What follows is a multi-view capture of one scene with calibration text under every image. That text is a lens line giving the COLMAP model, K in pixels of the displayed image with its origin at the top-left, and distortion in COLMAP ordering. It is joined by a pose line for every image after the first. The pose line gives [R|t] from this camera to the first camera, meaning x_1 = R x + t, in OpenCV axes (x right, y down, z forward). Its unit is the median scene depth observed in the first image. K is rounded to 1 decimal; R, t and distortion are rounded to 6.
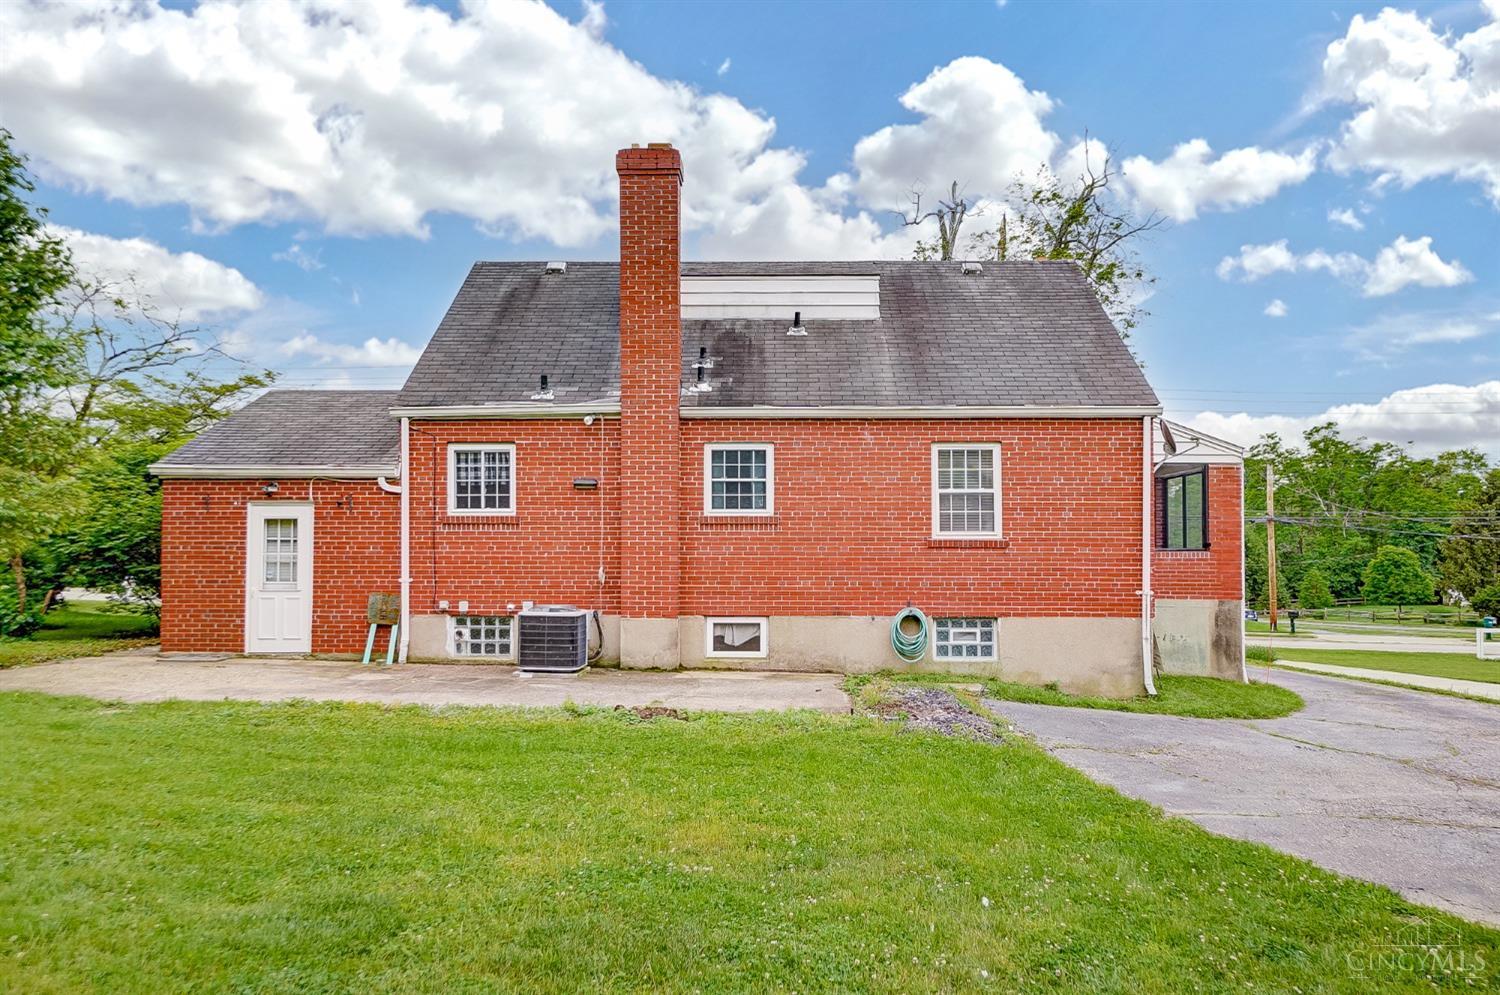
lens RADIAL K [[950.0, 0, 751.8], [0, 950.0, 524.5], [0, 0, 1]] dist [0.001765, 0.001107]
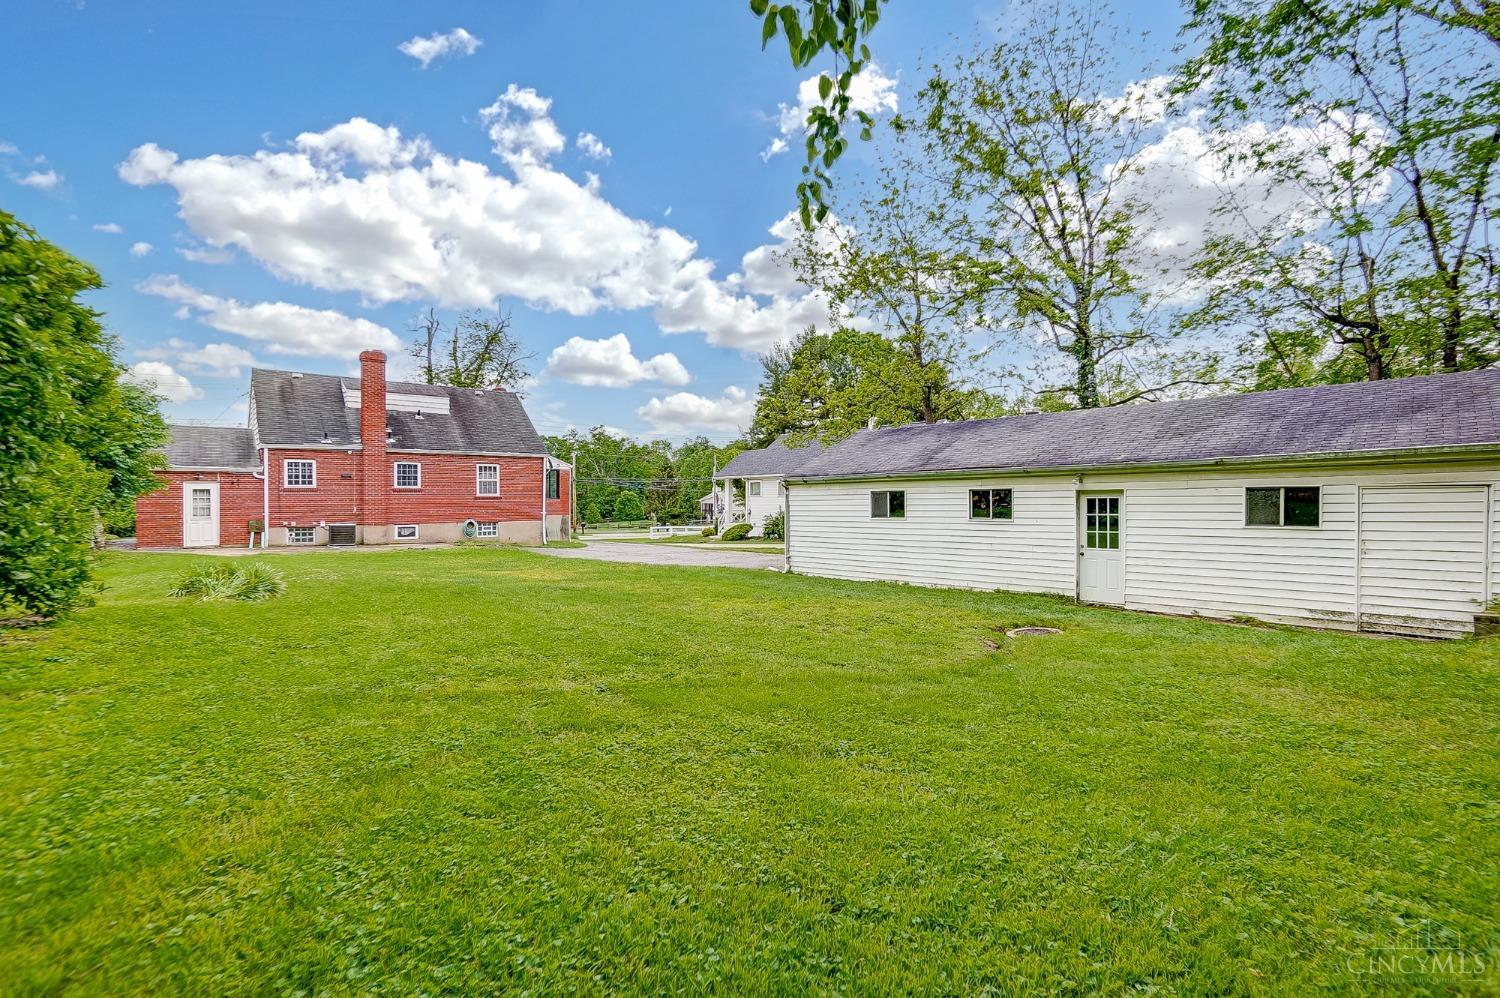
lens RADIAL K [[654.3, 0, 750.0], [0, 654.3, 498.6], [0, 0, 1]] dist [-0.003788, 0.000089]
pose [[0.719026, -0.006827, 0.694949, -0.620178], [-0.020166, 0.999326, 0.030682, -0.057315], [-0.694690, -0.036075, 0.718404, -1.064194]]
